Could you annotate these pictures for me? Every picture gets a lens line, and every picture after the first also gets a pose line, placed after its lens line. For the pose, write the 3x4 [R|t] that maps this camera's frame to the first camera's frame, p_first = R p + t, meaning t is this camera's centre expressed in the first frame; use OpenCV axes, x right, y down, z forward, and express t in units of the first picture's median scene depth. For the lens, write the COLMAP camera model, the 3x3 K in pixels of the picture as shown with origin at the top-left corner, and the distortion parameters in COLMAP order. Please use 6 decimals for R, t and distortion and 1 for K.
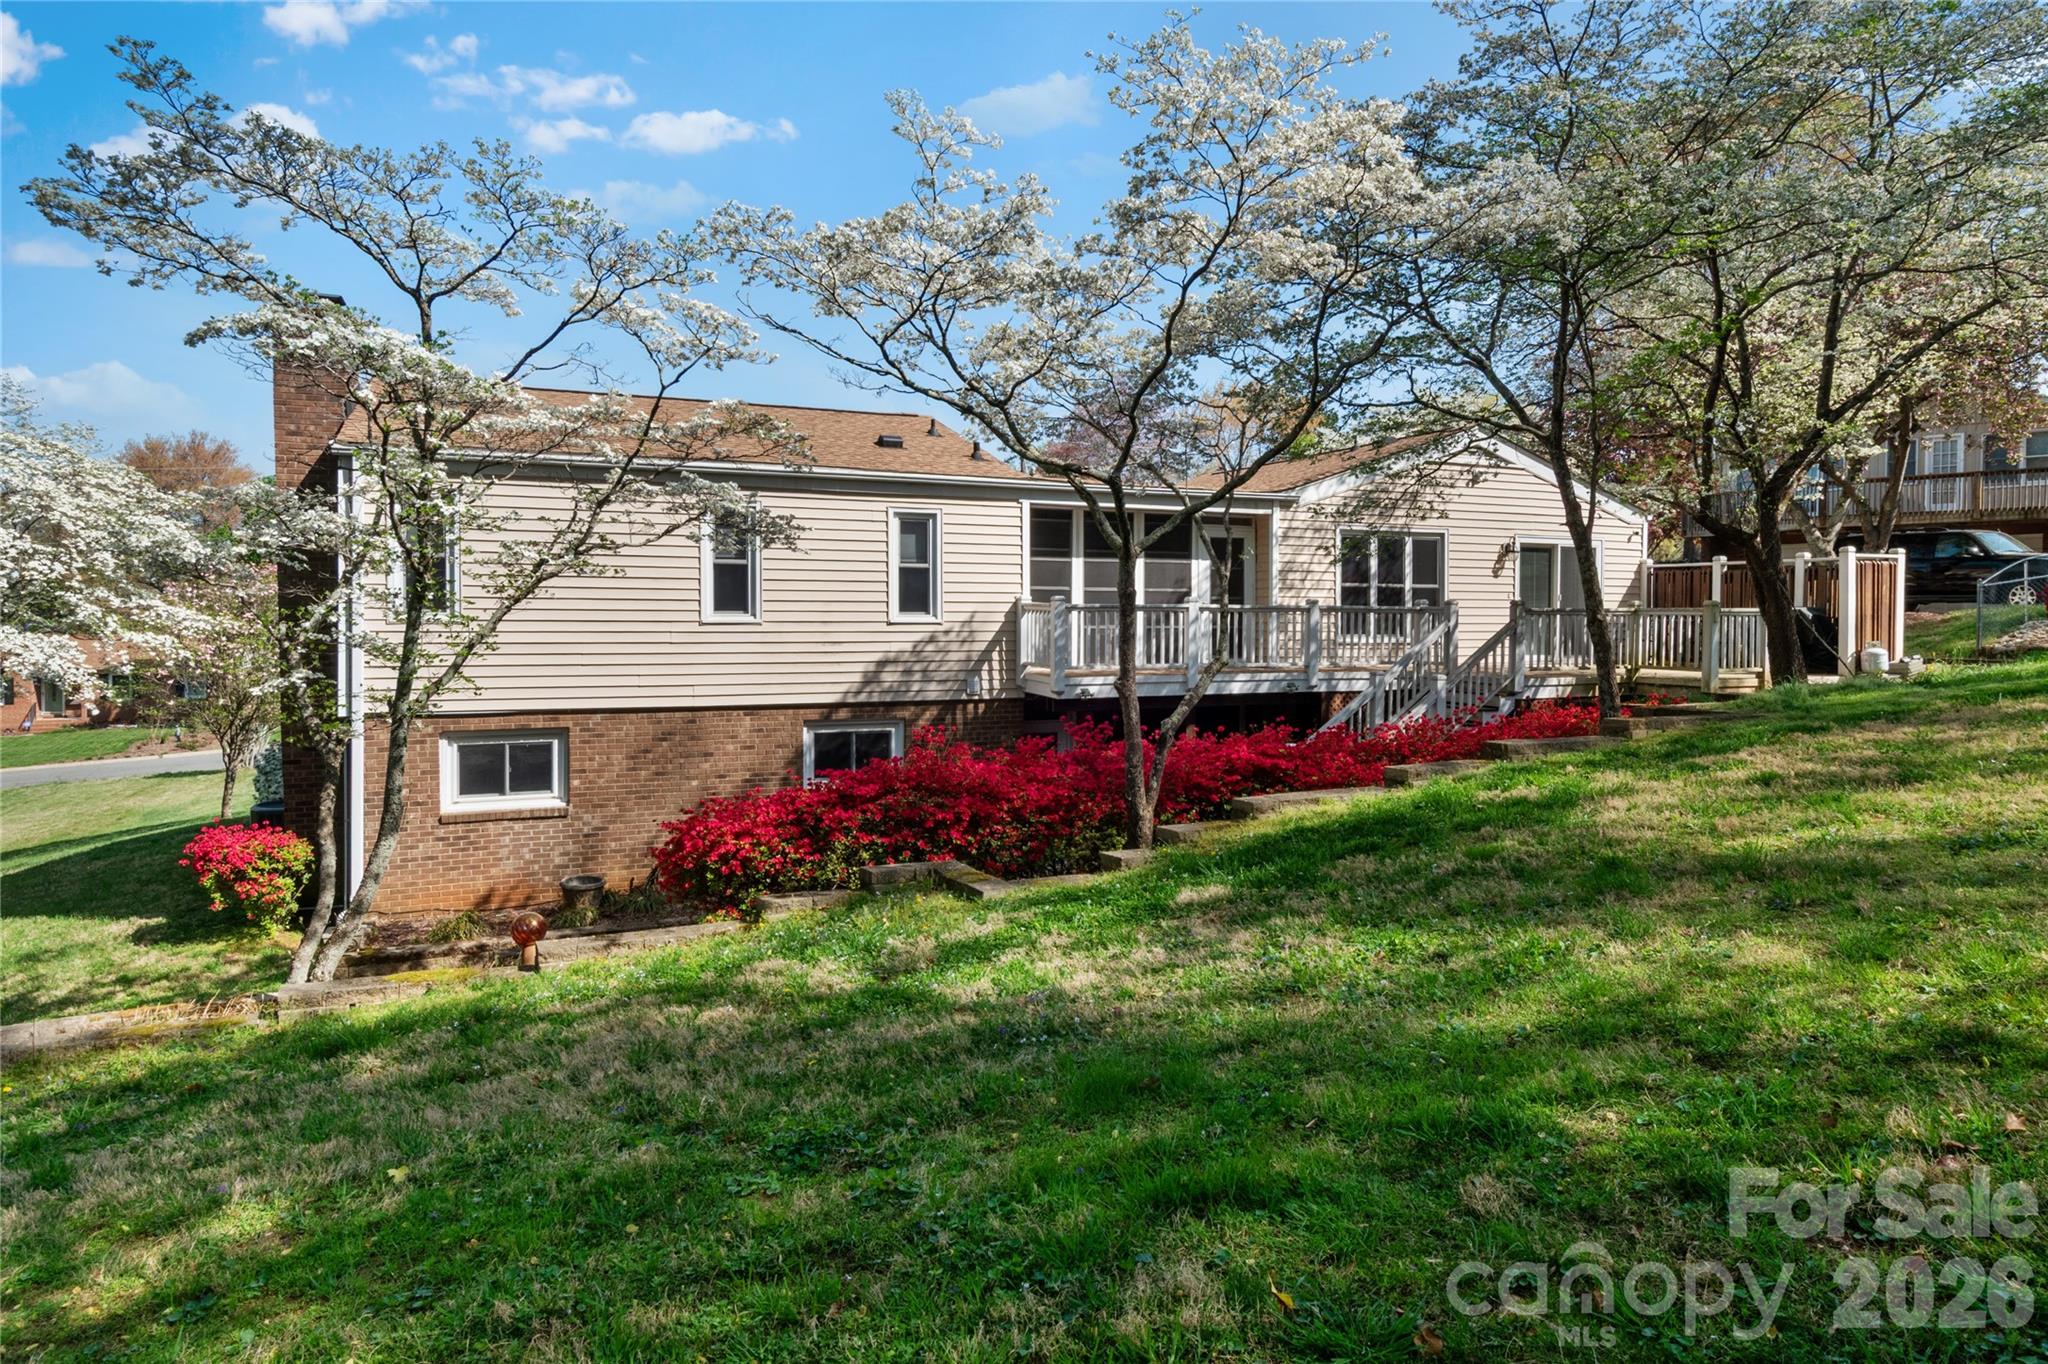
lens RADIAL K [[1278.4, 0, 1113.4], [0, 1278.4, 622.7], [0, 0, 1]] dist [0.039792, -0.000964]
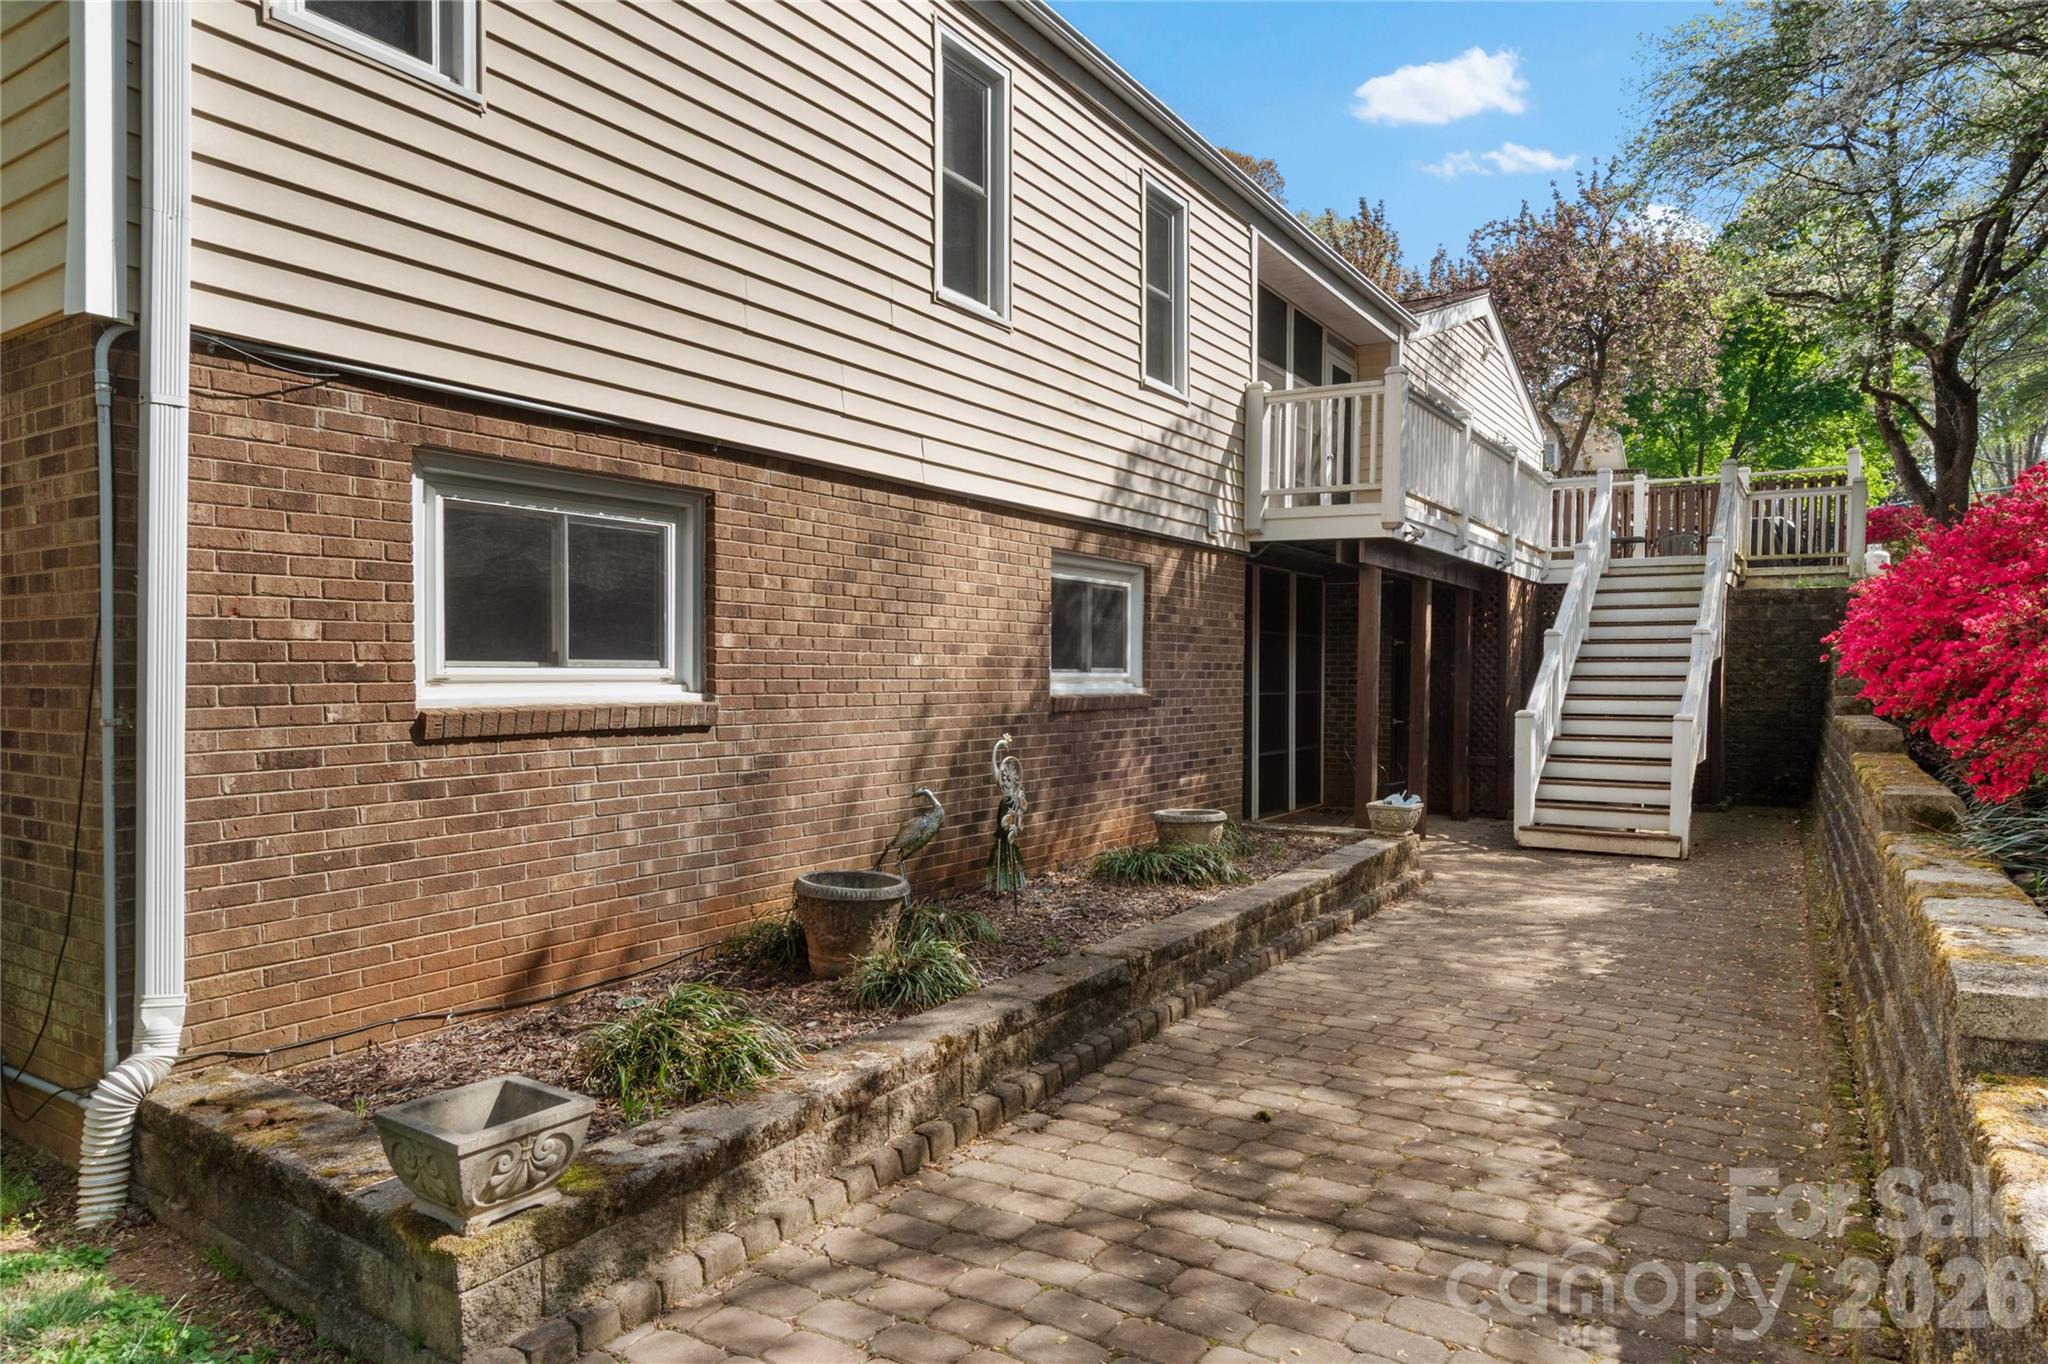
lens RADIAL K [[1220.6, 0, 1107.9], [0, 1220.6, 680.9], [0, 0, 1]] dist [0.005835, -0.013163]
pose [[0.839695, -0.014240, 0.542872, -0.453440], [0.013754, 0.999893, 0.004953, 0.118715], [-0.542884, 0.003308, 0.839801, 0.554823]]
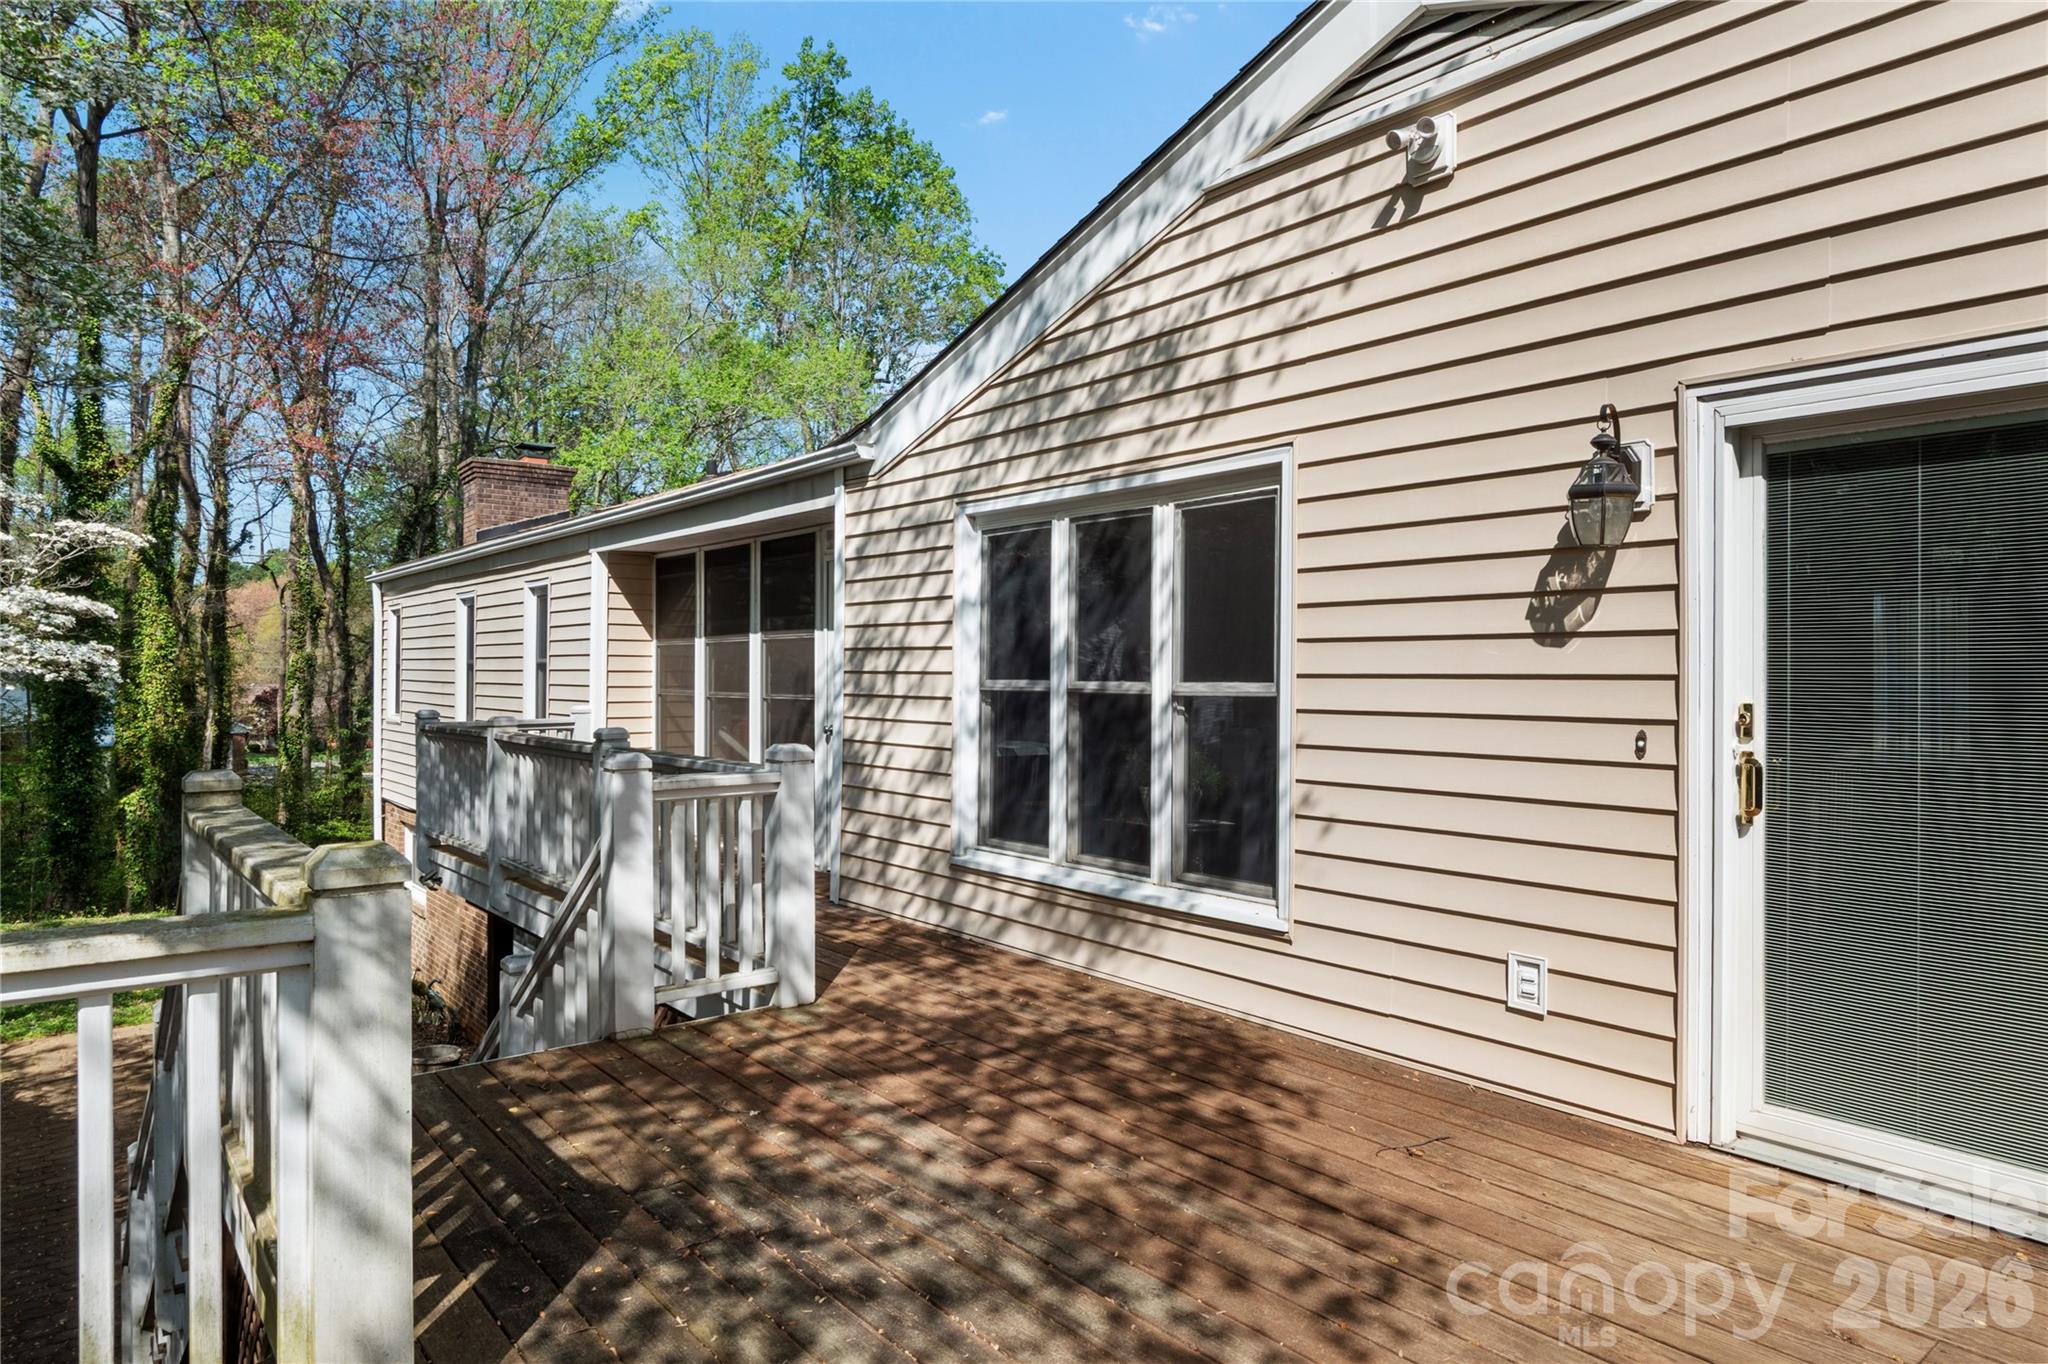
lens RADIAL K [[1220.6, 0, 1107.9], [0, 1220.6, 680.9], [0, 0, 1]] dist [0.005835, -0.013163]
pose [[0.264869, -0.005437, -0.964269, 0.560641], [-0.018852, 0.999764, -0.010815, -0.032630], [0.964100, 0.021043, 0.264704, 1.098579]]
